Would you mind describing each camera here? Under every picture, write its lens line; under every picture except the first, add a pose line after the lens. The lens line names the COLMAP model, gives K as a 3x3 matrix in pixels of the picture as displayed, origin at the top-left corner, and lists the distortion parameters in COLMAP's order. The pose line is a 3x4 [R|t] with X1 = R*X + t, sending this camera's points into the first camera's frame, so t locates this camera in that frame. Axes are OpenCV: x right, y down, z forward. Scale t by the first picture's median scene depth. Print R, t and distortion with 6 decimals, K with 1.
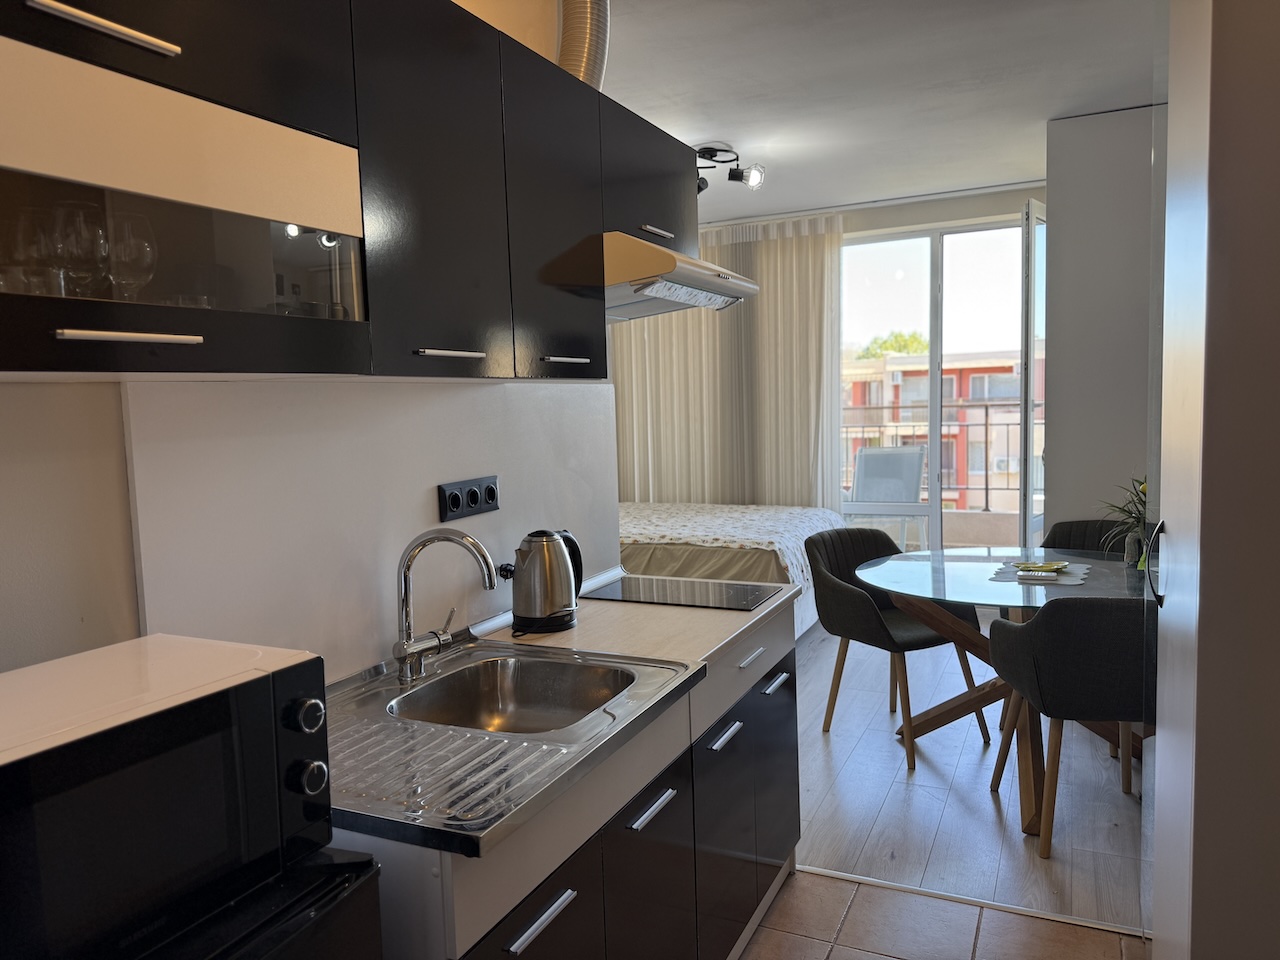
lens RADIAL K [[906.3, 0, 631.7], [0, 906.3, 484.3], [0, 0, 1]] dist [0.057400, -0.054983]
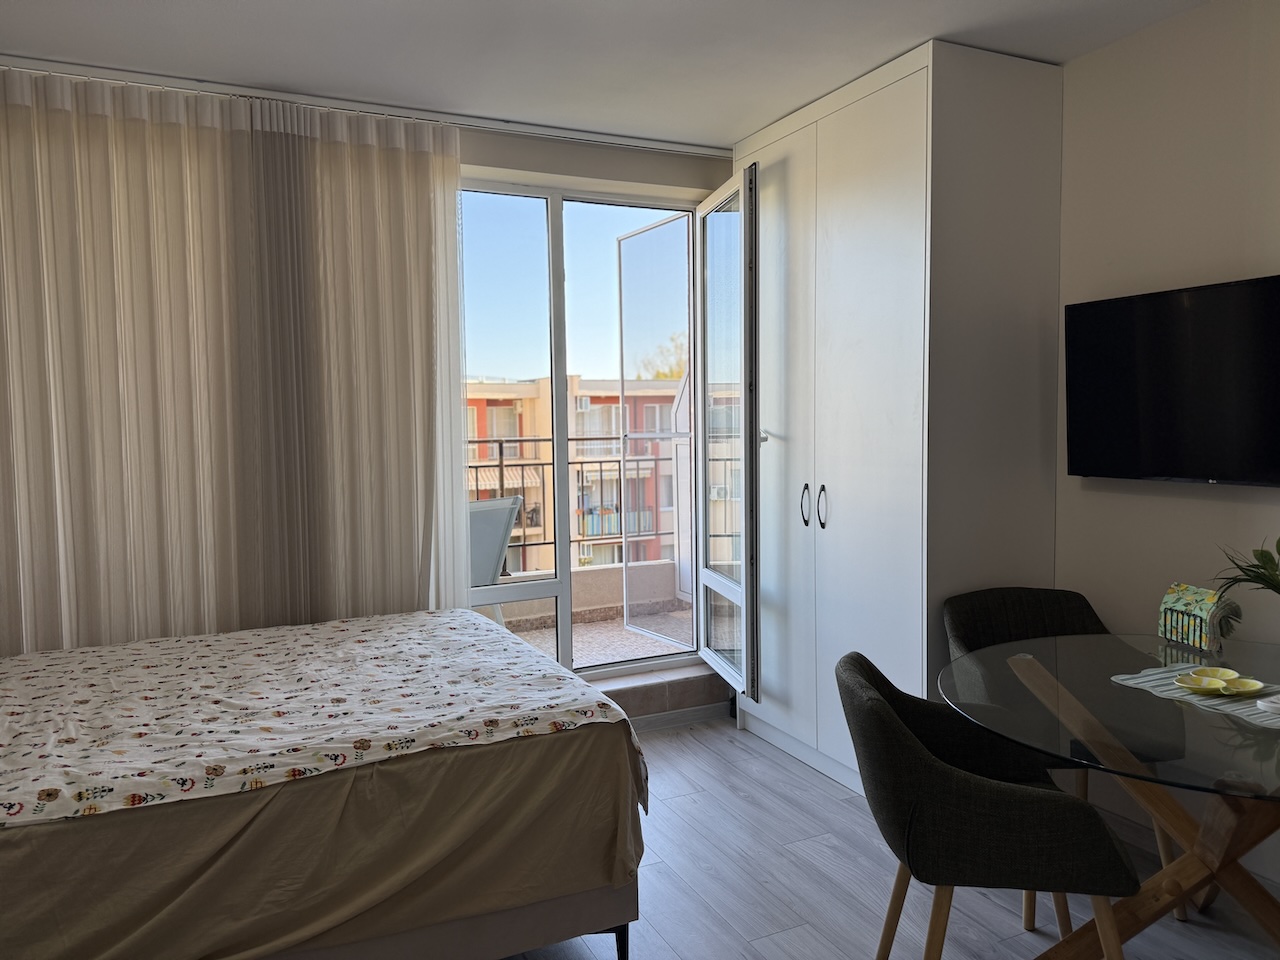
lens RADIAL K [[906.3, 0, 626.6], [0, 906.3, 485.6], [0, 0, 1]] dist [0.057400, -0.054983]
pose [[0.631408, -0.038485, 0.774495, -0.183533], [0.070774, 0.997459, -0.008135, -0.043242], [-0.772214, 0.059951, 0.632527, 0.536990]]
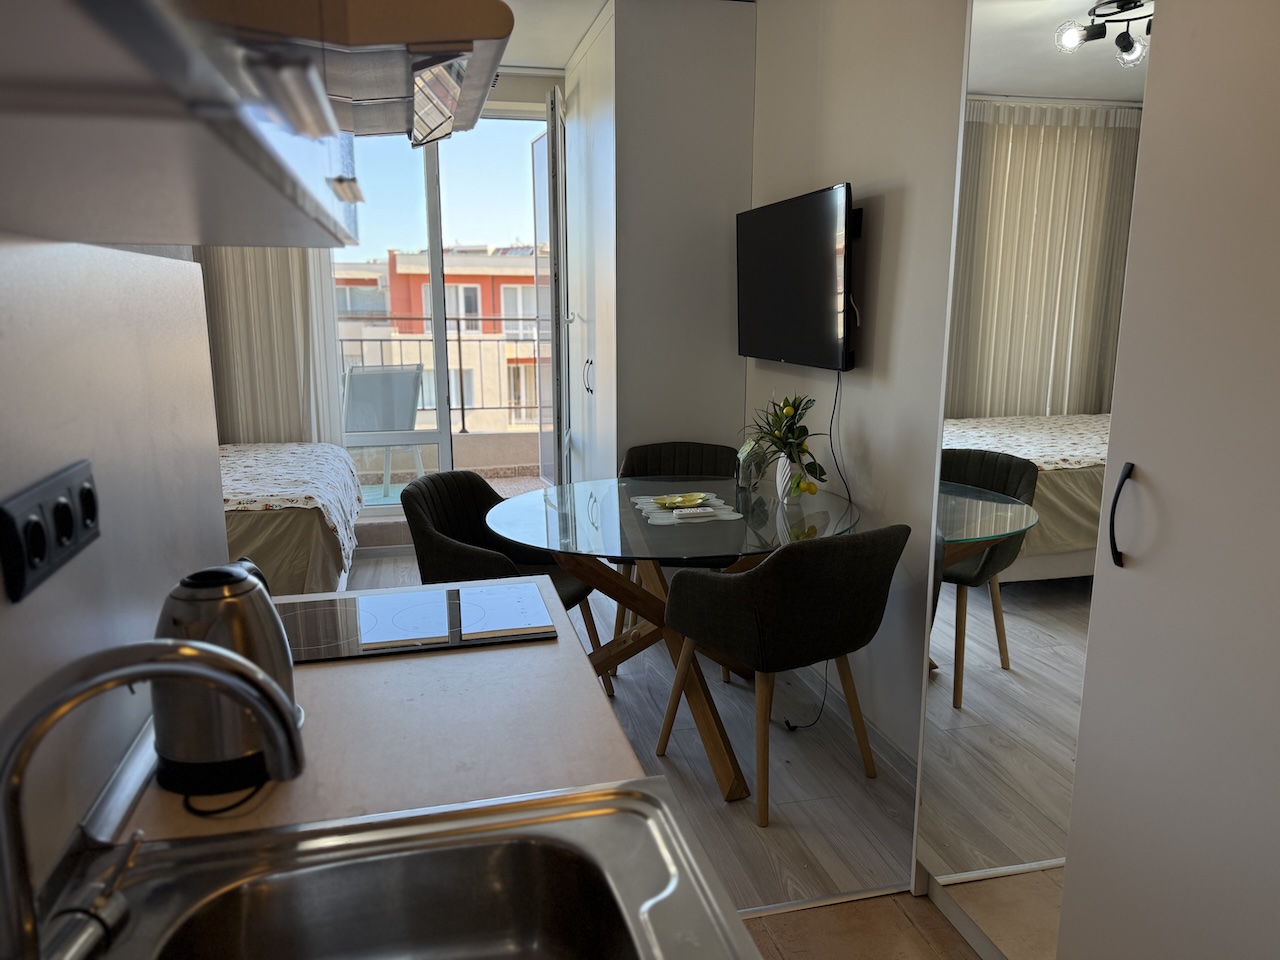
lens RADIAL K [[906.3, 0, 637.4], [0, 906.3, 482.5], [0, 0, 1]] dist [0.057400, -0.054983]
pose [[0.769188, -0.093112, 0.632203, -0.092025], [0.034325, 0.993919, 0.104623, -0.014613], [-0.638100, -0.058774, 0.767707, 0.200972]]
